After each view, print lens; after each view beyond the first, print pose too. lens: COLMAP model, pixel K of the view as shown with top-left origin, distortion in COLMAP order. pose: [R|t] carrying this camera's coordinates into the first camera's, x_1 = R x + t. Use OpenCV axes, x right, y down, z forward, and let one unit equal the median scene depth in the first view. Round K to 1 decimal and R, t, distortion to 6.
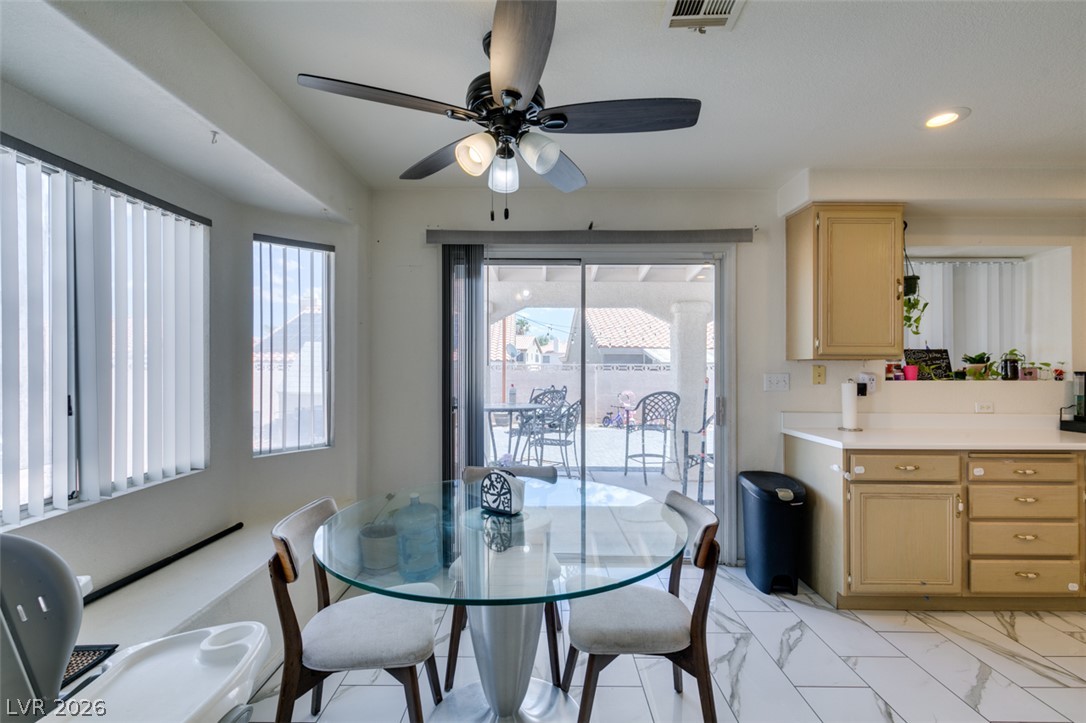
lens RADIAL K [[498.5, 0, 538.6], [0, 498.5, 364.8], [0, 0, 1]] dist [0.005143, -0.001746]
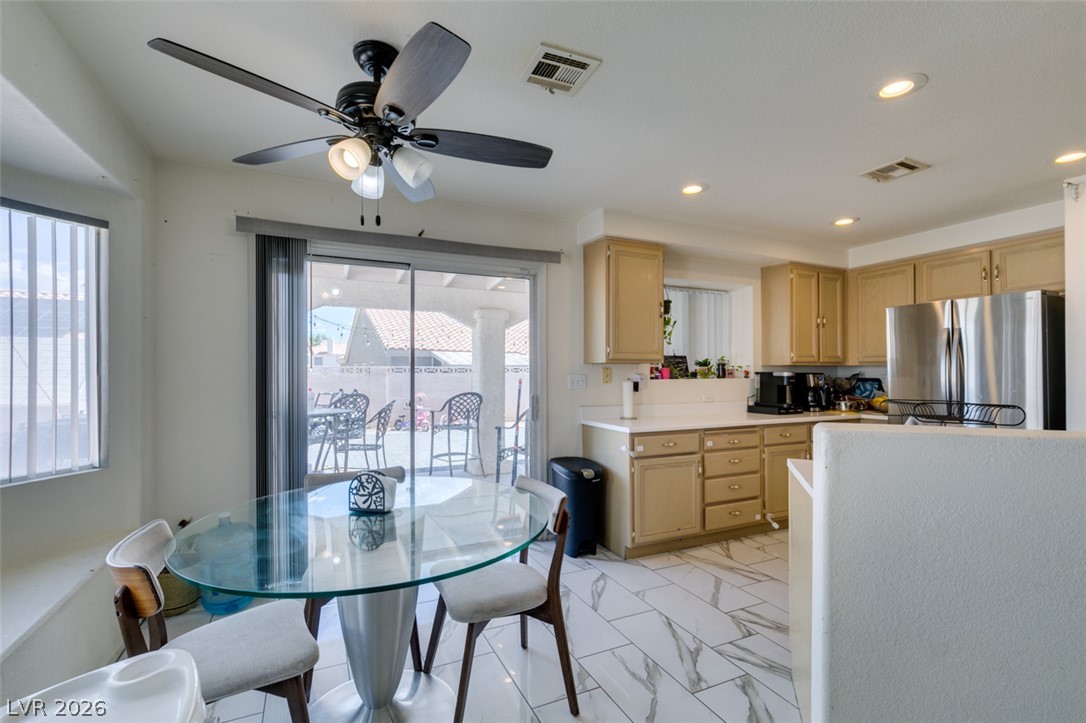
lens RADIAL K [[498.5, 0, 544.4], [0, 498.5, 367.3], [0, 0, 1]] dist [0.005143, -0.001746]
pose [[0.899462, -0.000011, 0.436999, -0.130838], [-0.000068, 1.000000, 0.000165, -0.000322], [-0.436999, -0.000179, 0.899462, -0.048100]]
